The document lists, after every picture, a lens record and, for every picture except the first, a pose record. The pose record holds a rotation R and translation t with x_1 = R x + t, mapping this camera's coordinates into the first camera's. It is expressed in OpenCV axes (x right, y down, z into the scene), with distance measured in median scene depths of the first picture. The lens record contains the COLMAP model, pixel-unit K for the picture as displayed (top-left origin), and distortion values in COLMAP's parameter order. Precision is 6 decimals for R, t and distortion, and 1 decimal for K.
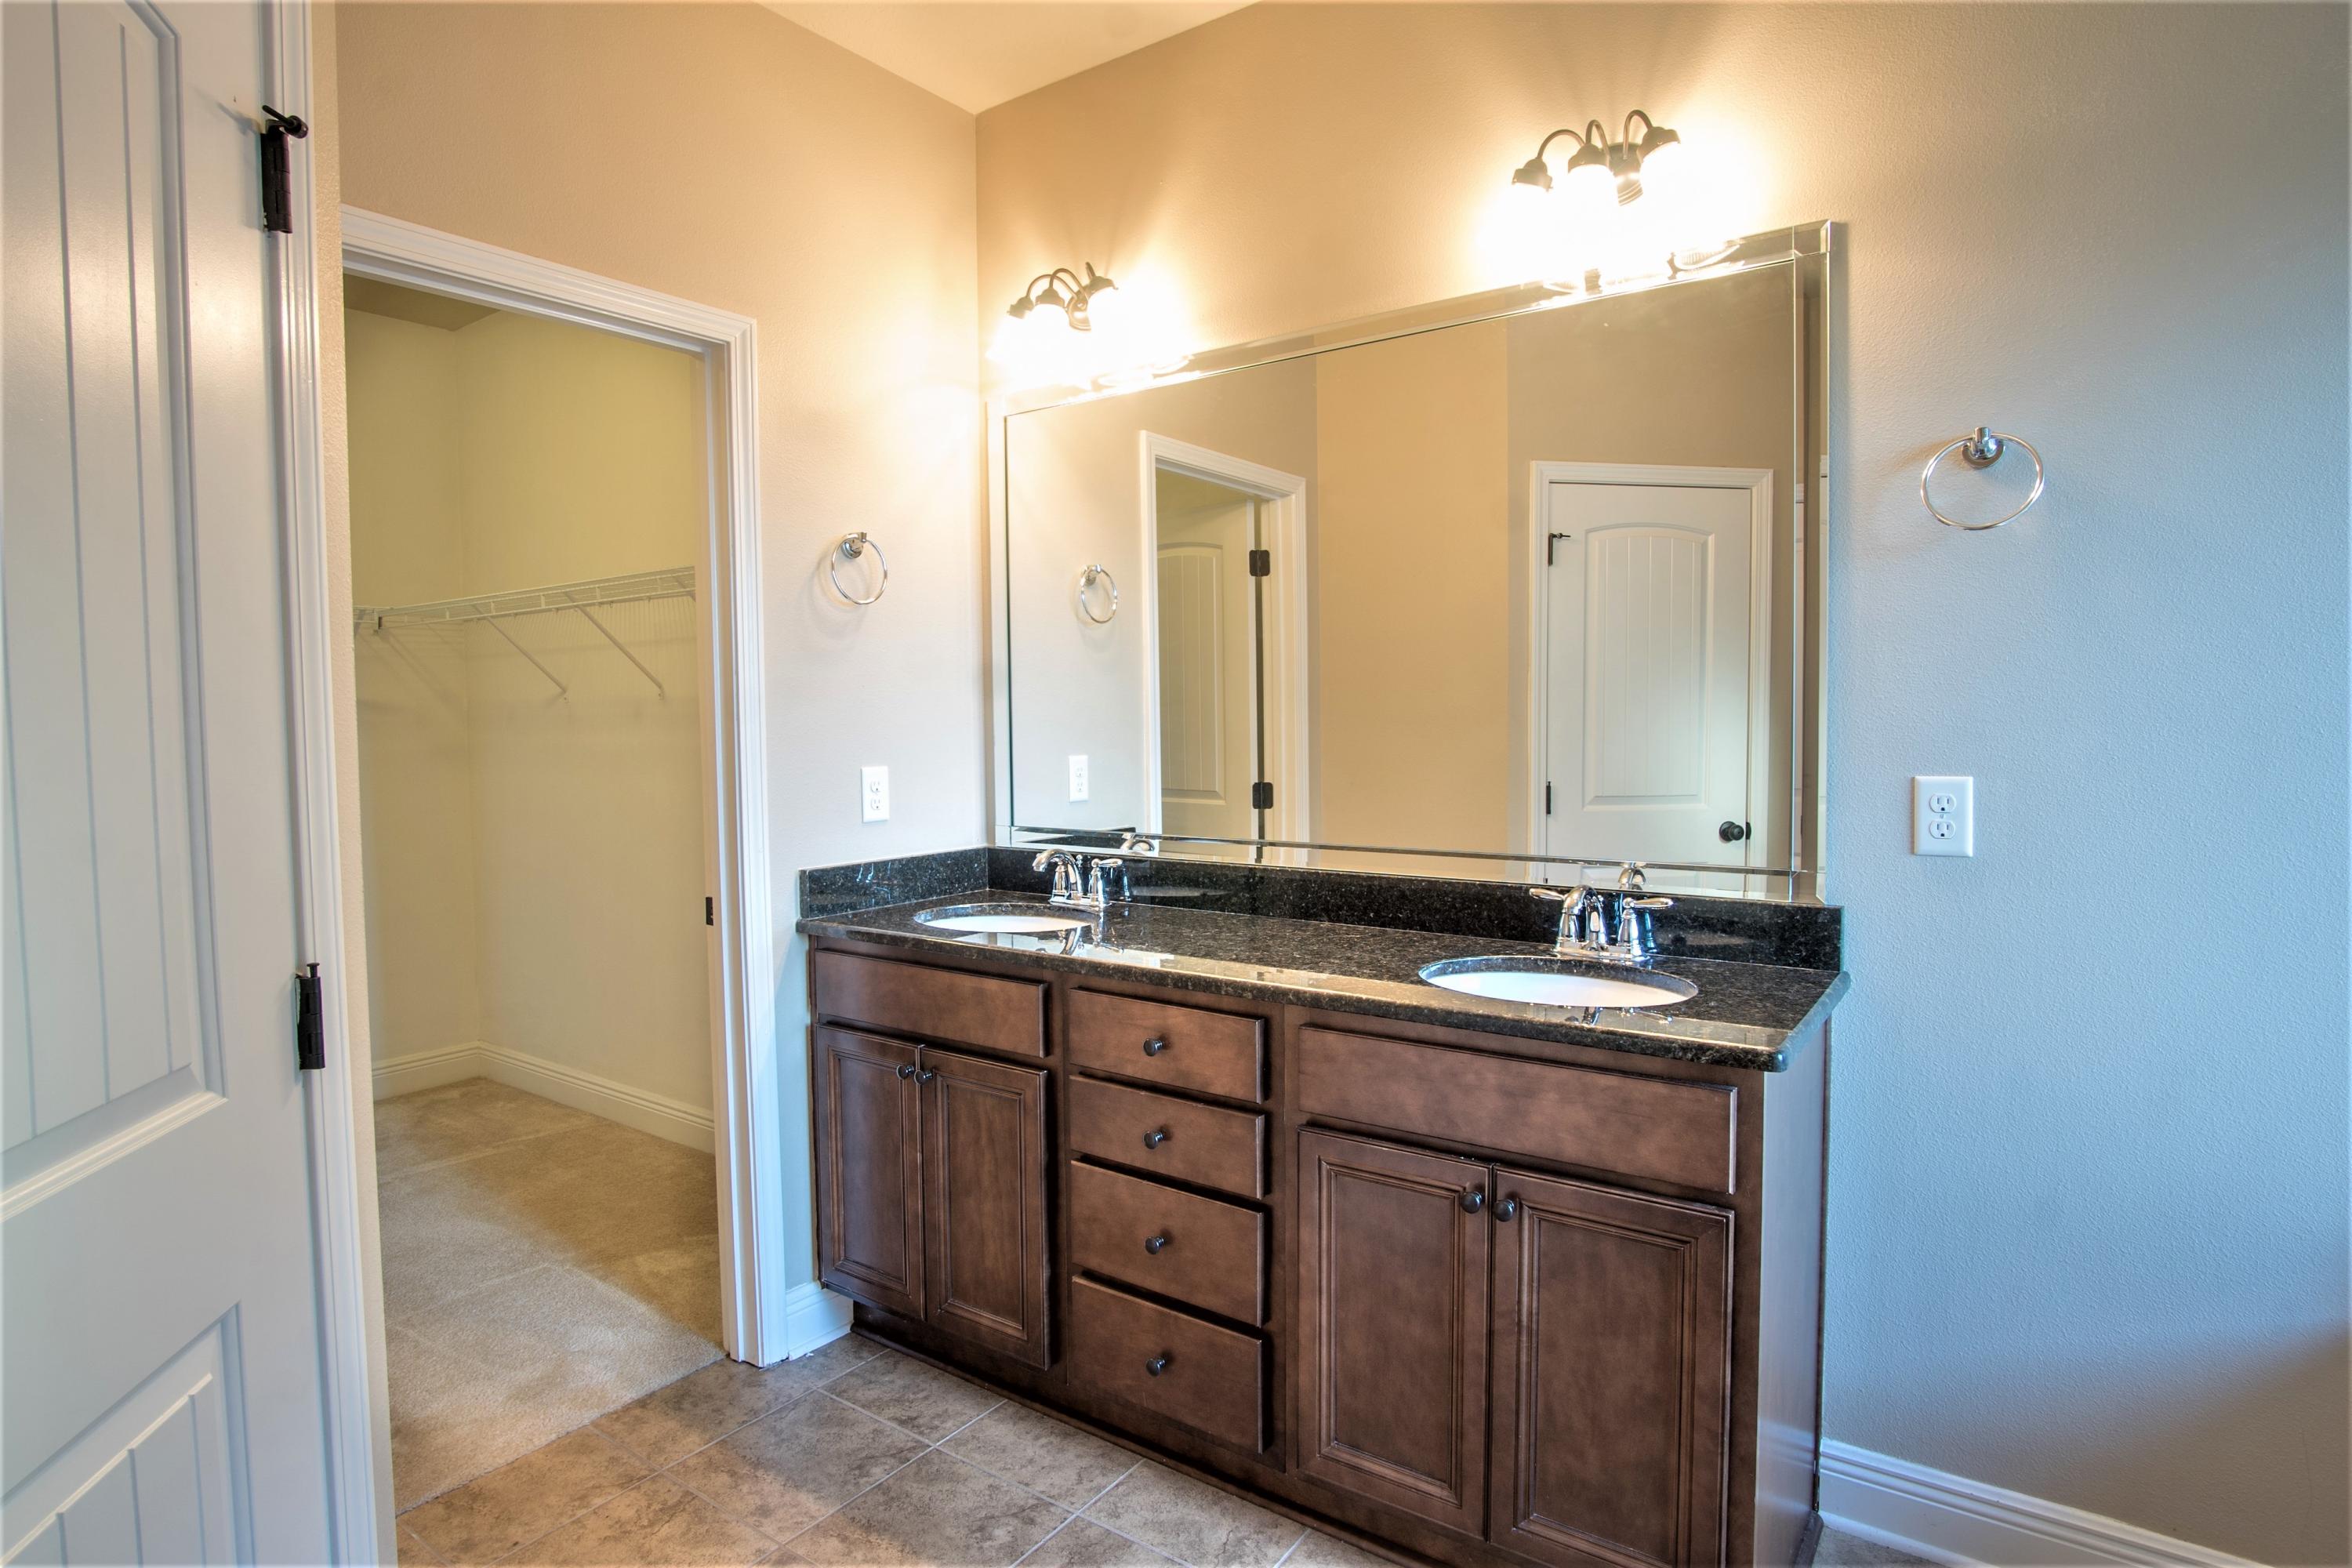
lens RADIAL K [[1254.5, 0, 1181.5], [0, 1254.5, 779.5], [0, 0, 1]] dist [-0.028787, 0.000987]
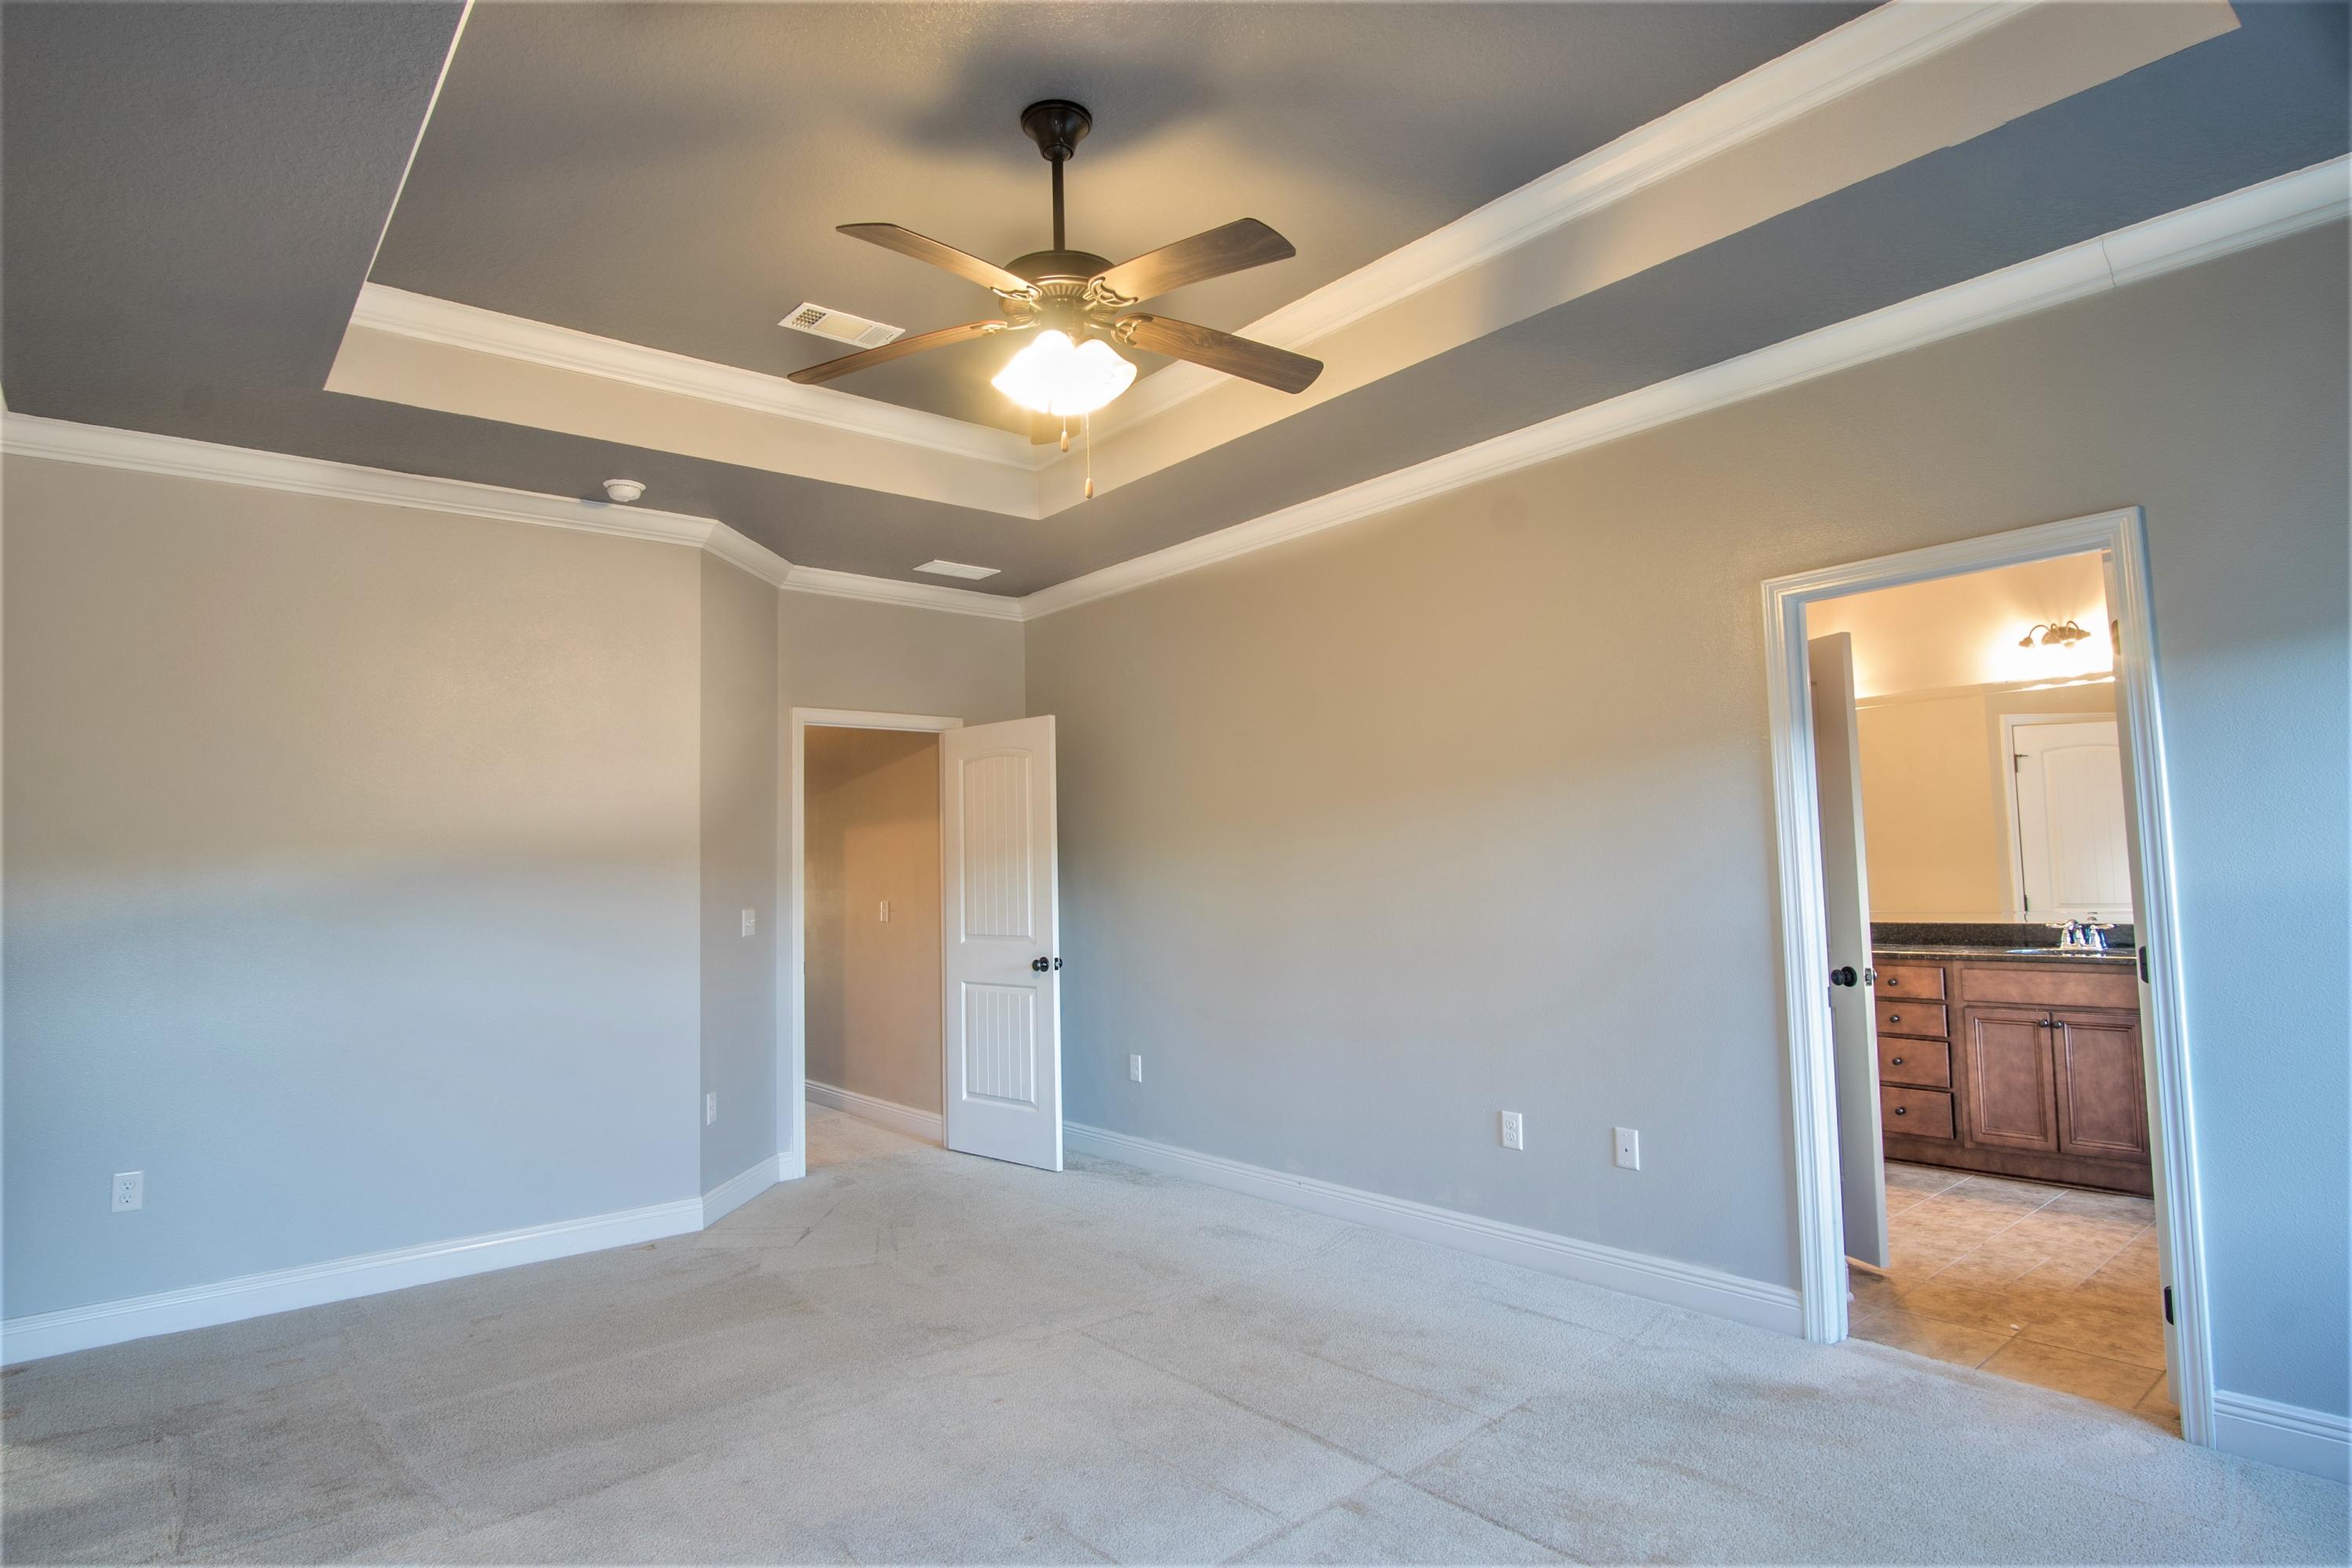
lens RADIAL K [[1254.5, 0, 1185.7], [0, 1254.5, 786.6], [0, 0, 1]] dist [-0.028787, 0.000987]
pose [[0.968486, -0.032001, -0.247003, -0.857019], [0.000612, 0.992014, -0.126123, 0.146281], [0.249067, 0.121997, 0.960772, -2.038445]]
